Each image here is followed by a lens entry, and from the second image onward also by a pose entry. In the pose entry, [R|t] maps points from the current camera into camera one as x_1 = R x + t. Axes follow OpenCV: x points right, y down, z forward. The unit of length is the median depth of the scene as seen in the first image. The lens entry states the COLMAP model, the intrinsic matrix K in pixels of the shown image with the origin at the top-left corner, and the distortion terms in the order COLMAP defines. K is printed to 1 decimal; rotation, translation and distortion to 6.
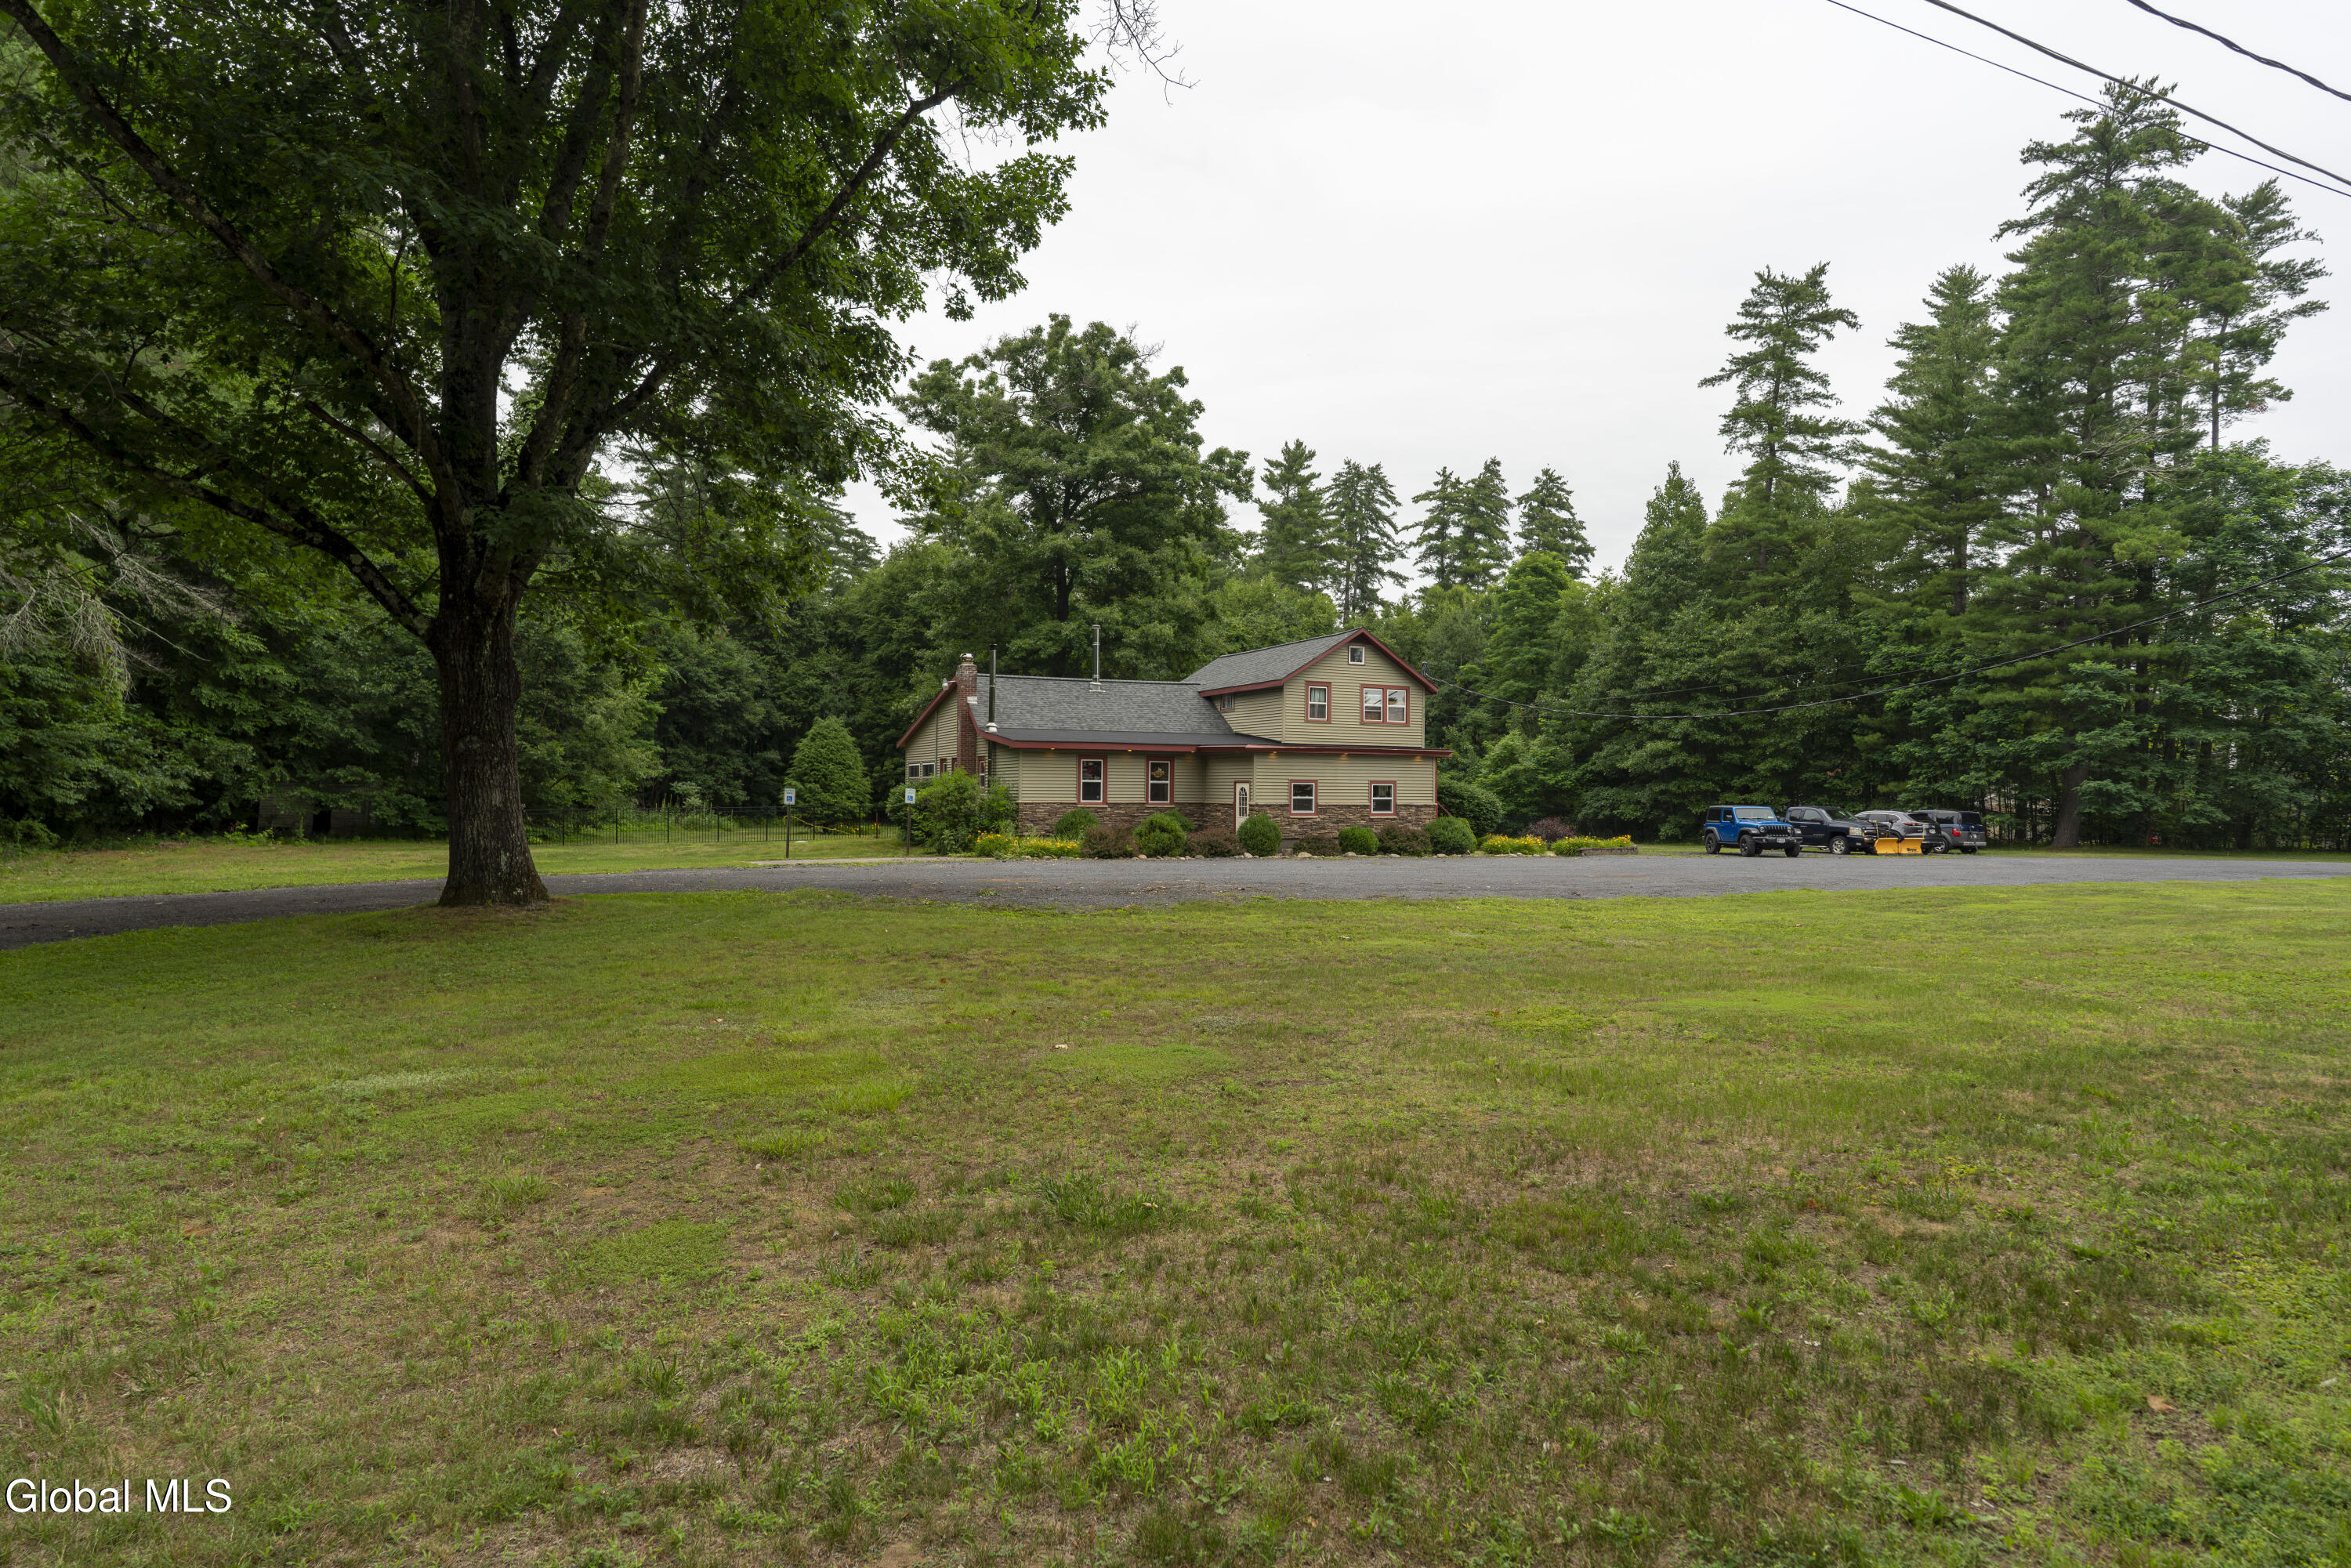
lens RADIAL K [[1293.8, 0, 1173.2], [0, 1293.8, 791.6], [0, 0, 1]] dist [-0.002886, -0.000229]
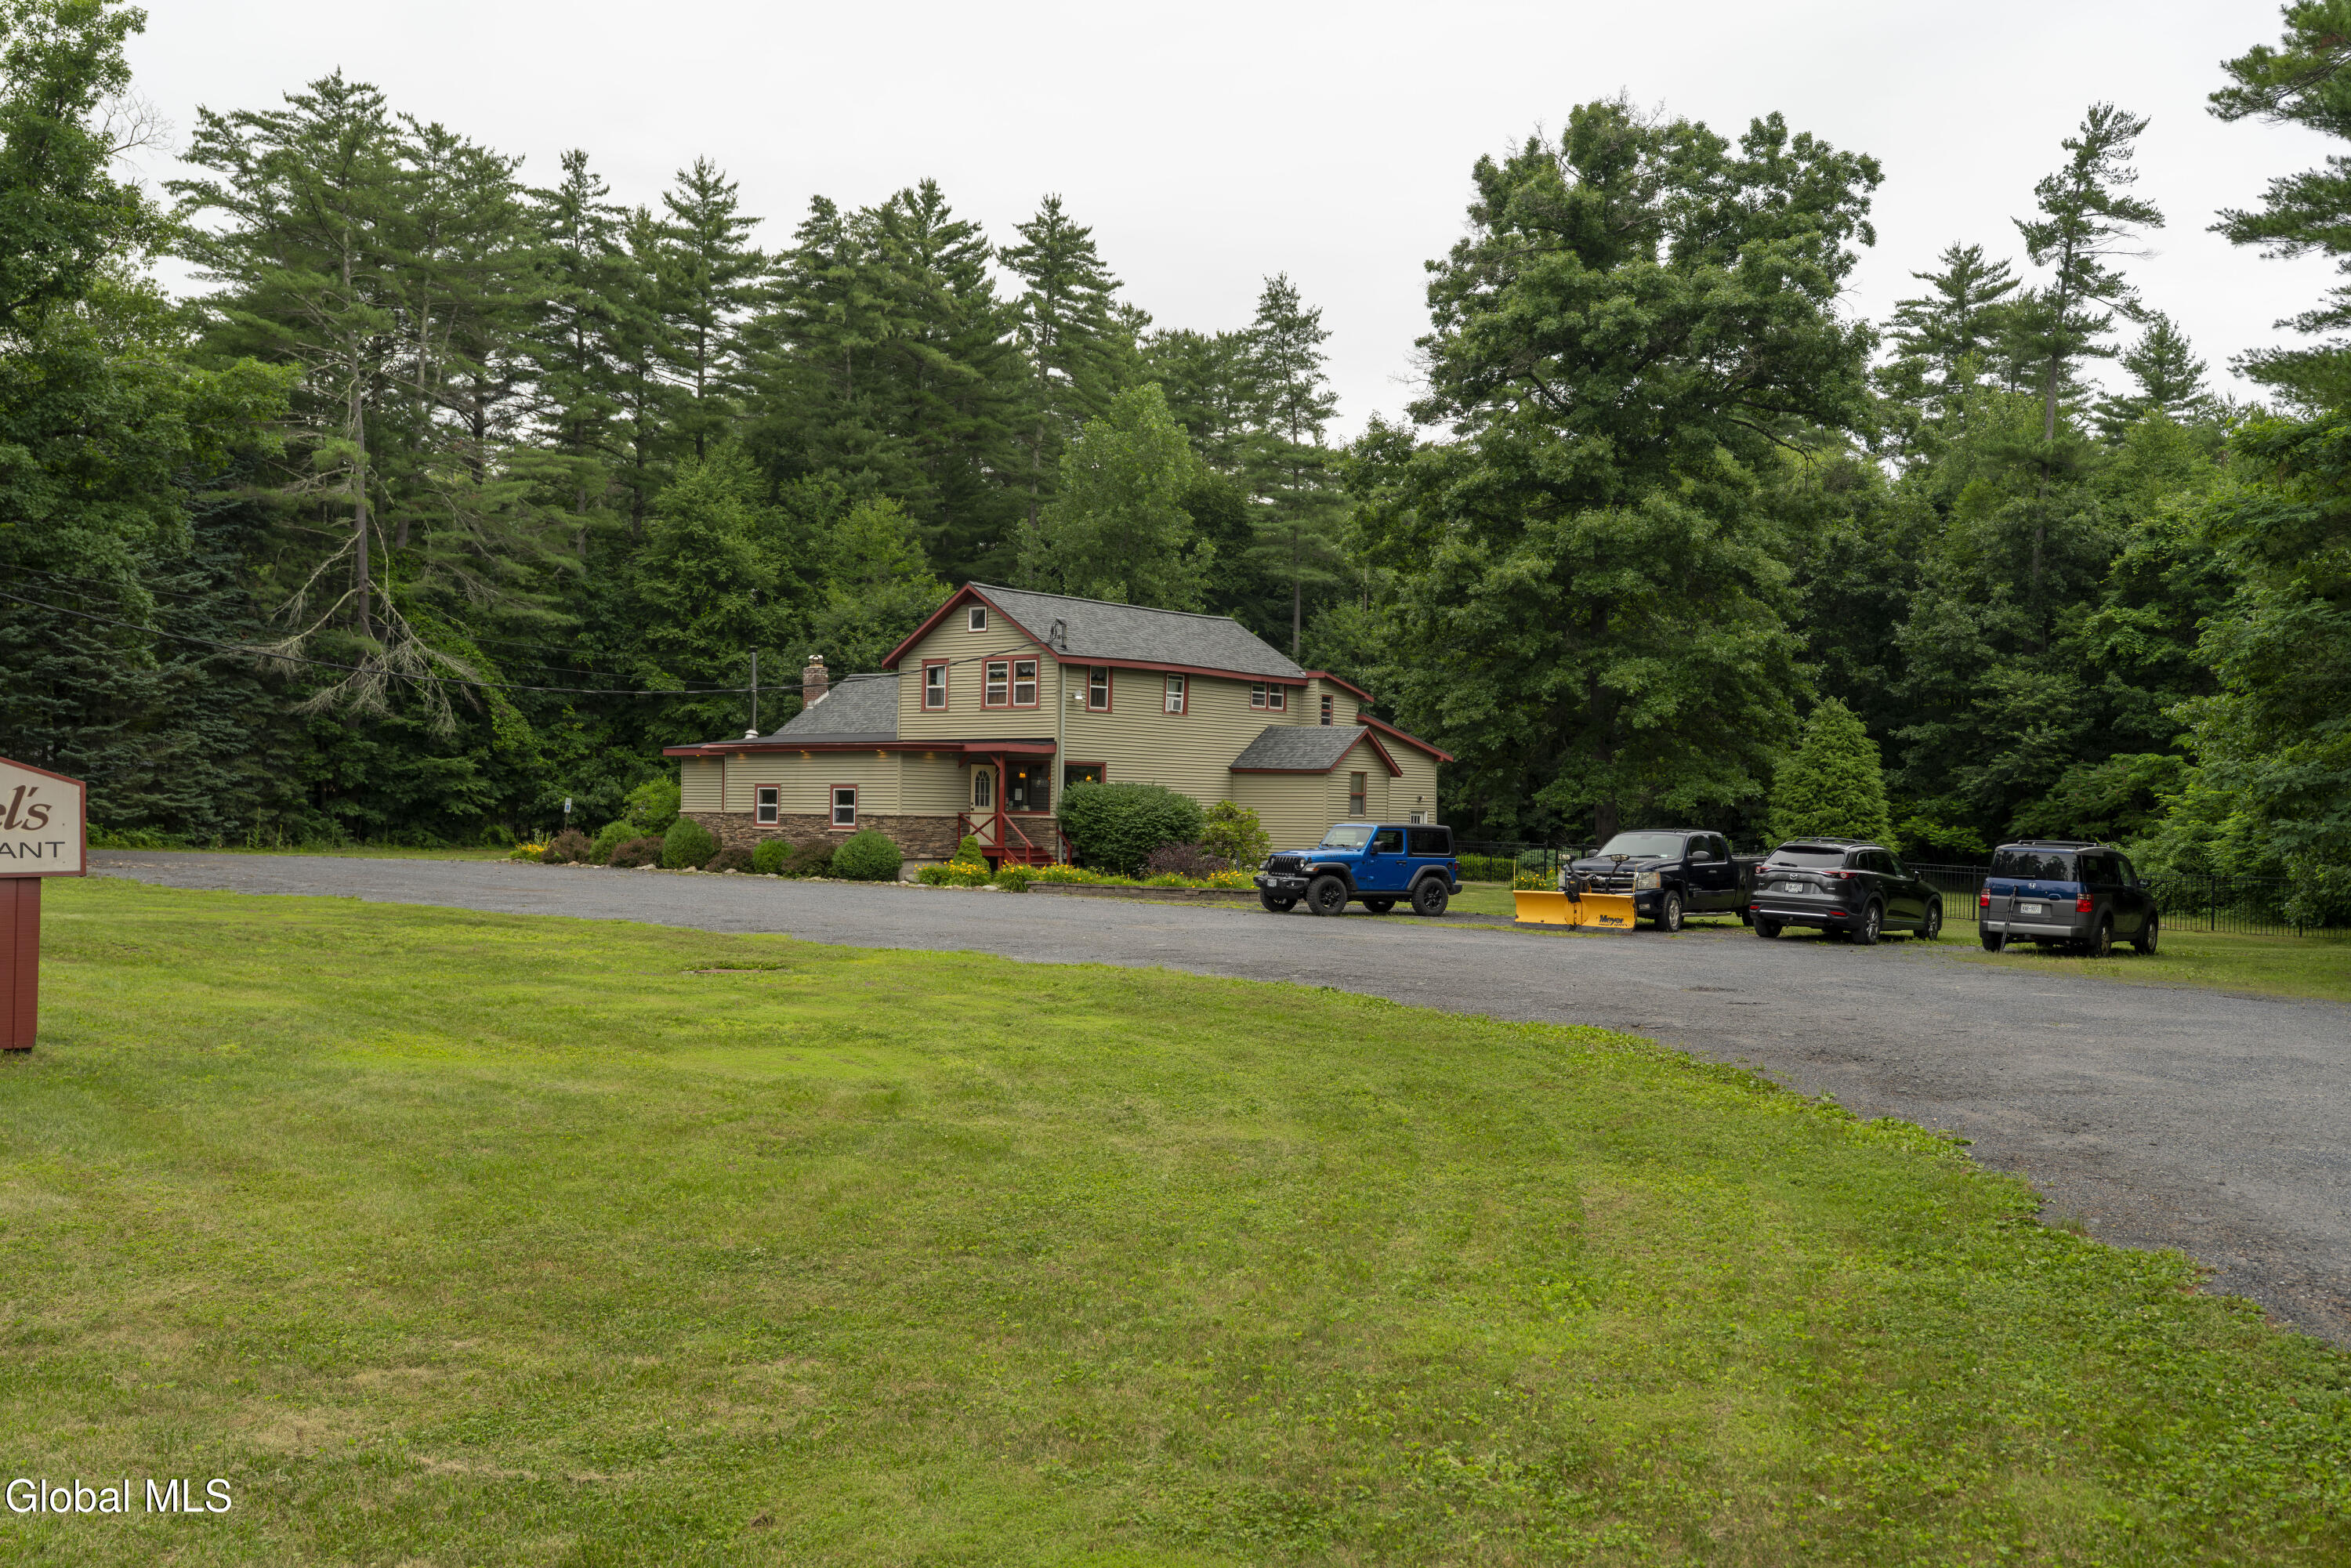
lens RADIAL K [[2019.0, 0, 1175.5], [0, 2019.0, 784.0], [0, 0, 1]] dist [0.000846, -0.004399]
pose [[0.459353, -0.015528, -0.888118, 0.896837], [-0.013714, 0.999604, -0.024571, 0.012673], [0.888148, 0.023467, 0.458958, 0.413538]]
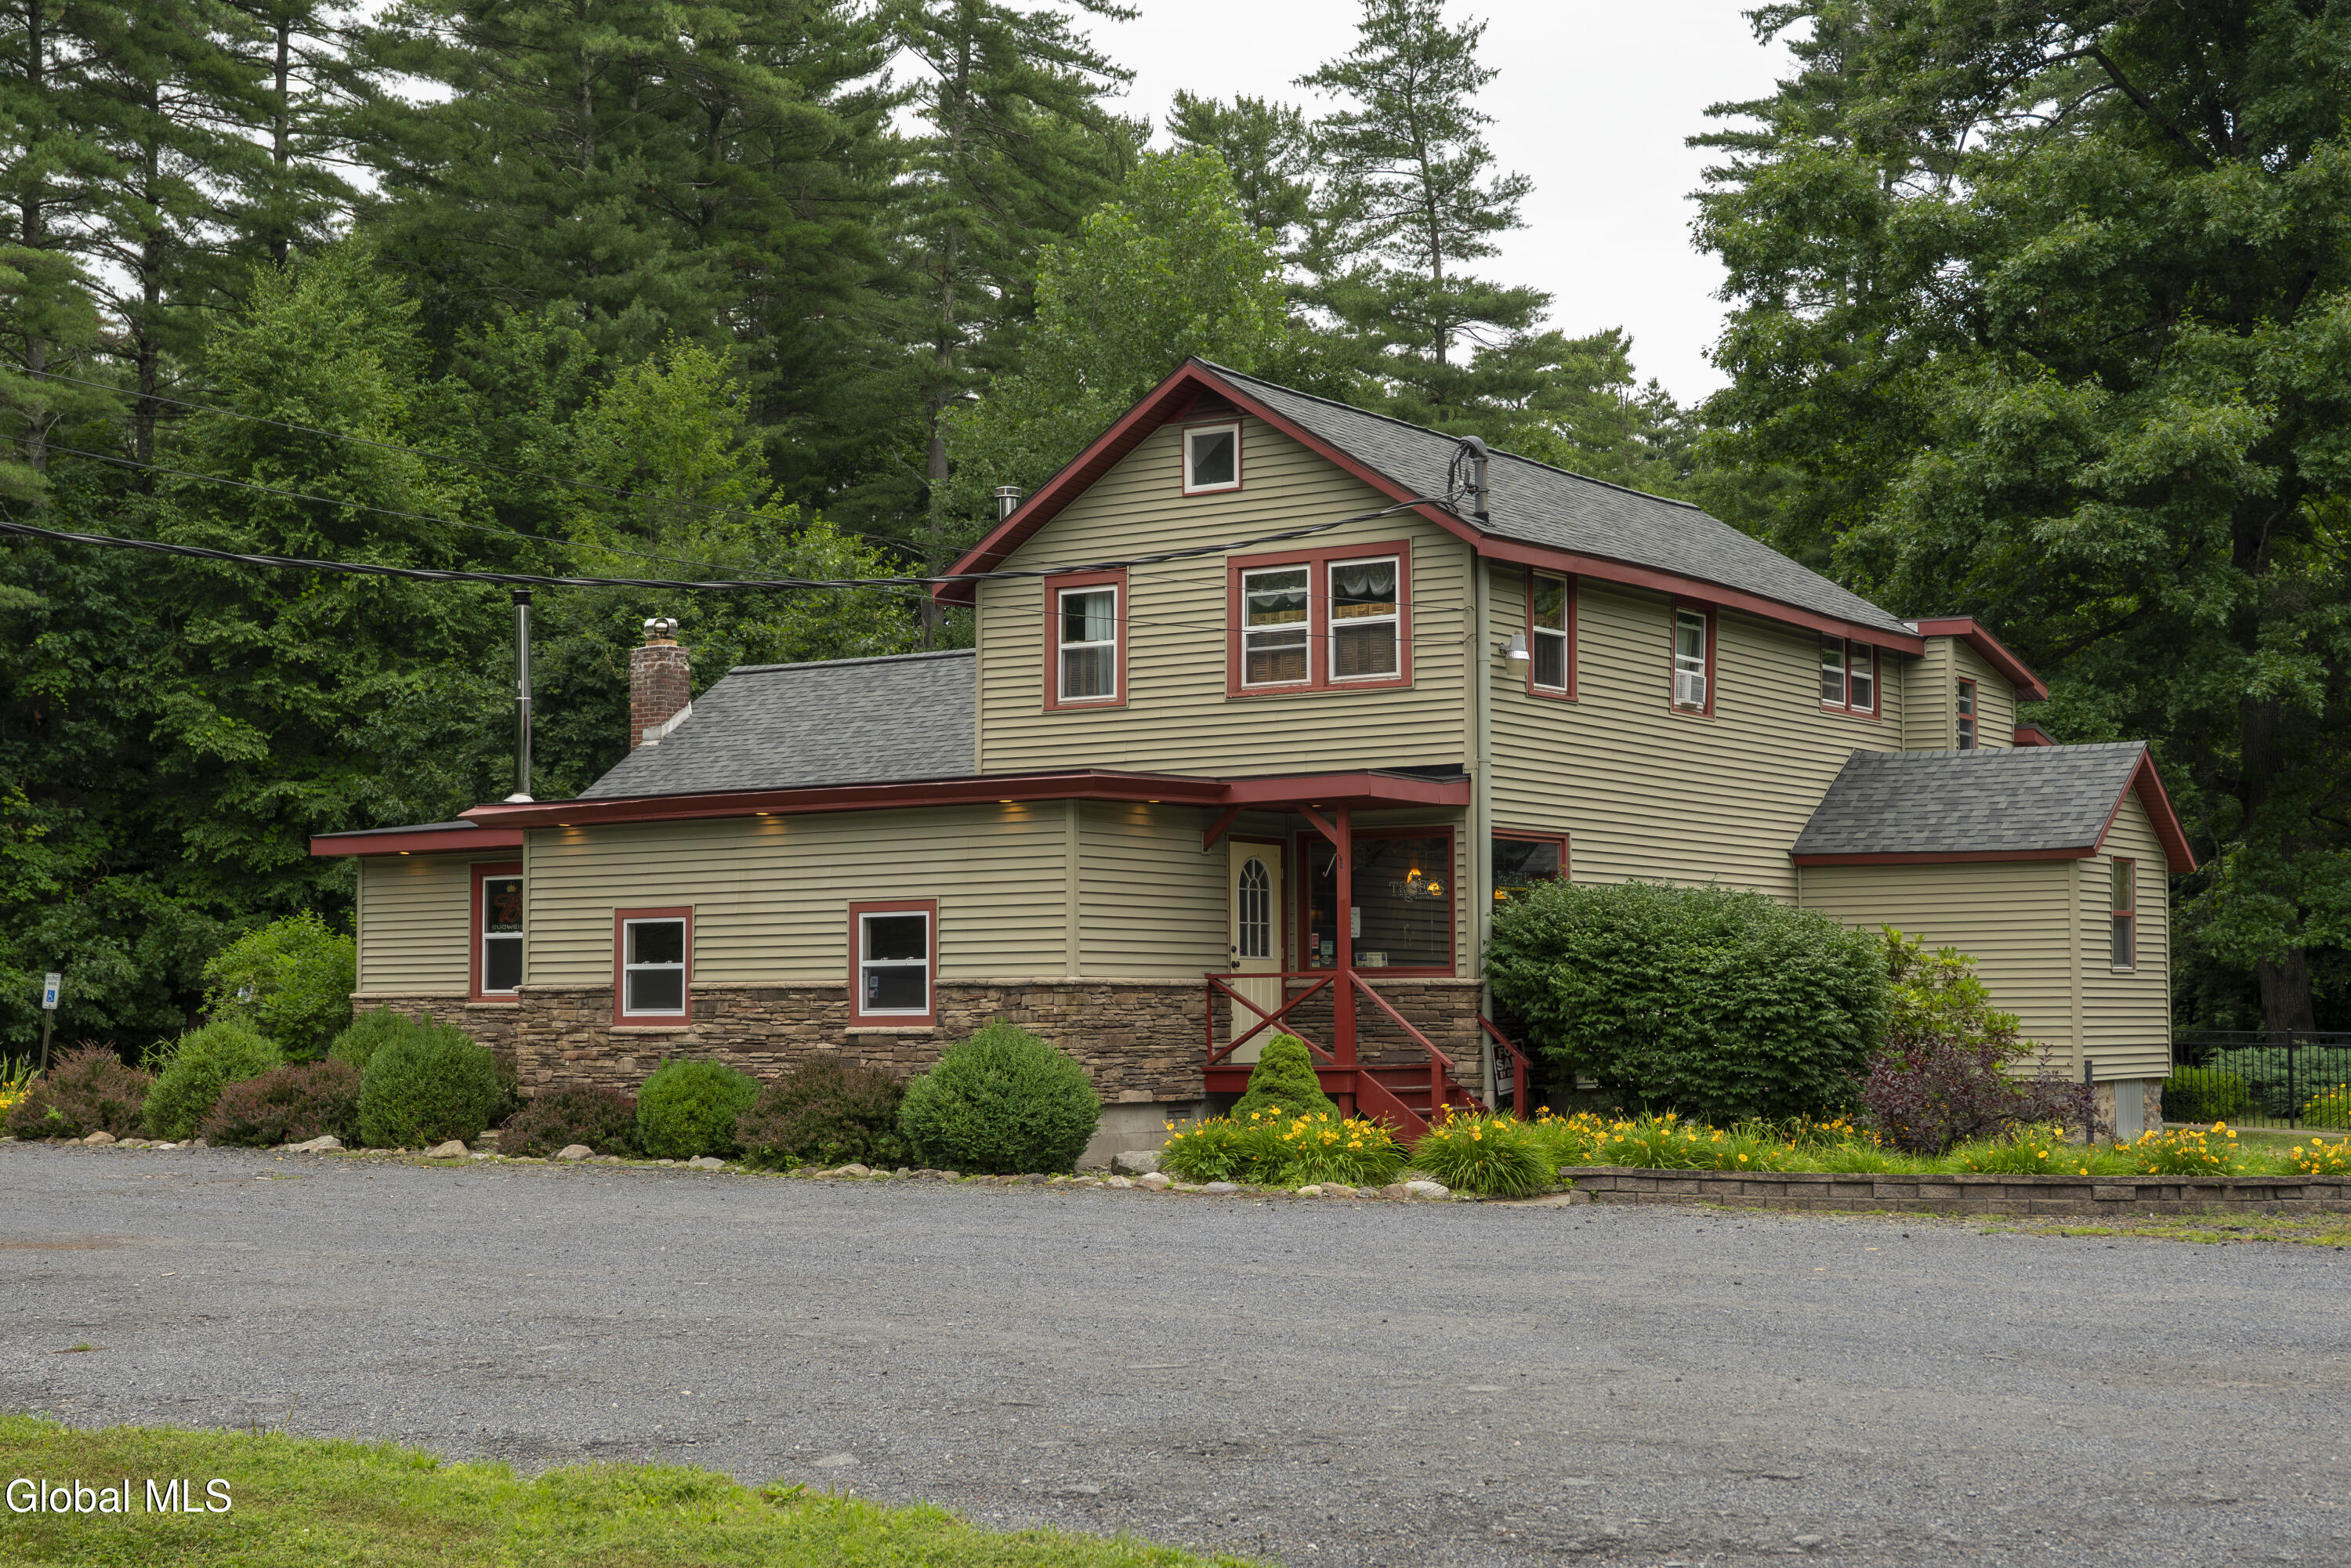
lens RADIAL K [[3157.5, 0, 1172.0], [0, 3157.5, 792.3], [0, 0, 1]] dist [0.004206, 0.019499]
pose [[0.526173, -0.072242, -0.847303, 0.519505], [0.007721, 0.996750, -0.080189, 0.015923], [0.850343, 0.035651, 0.525020, 0.462926]]
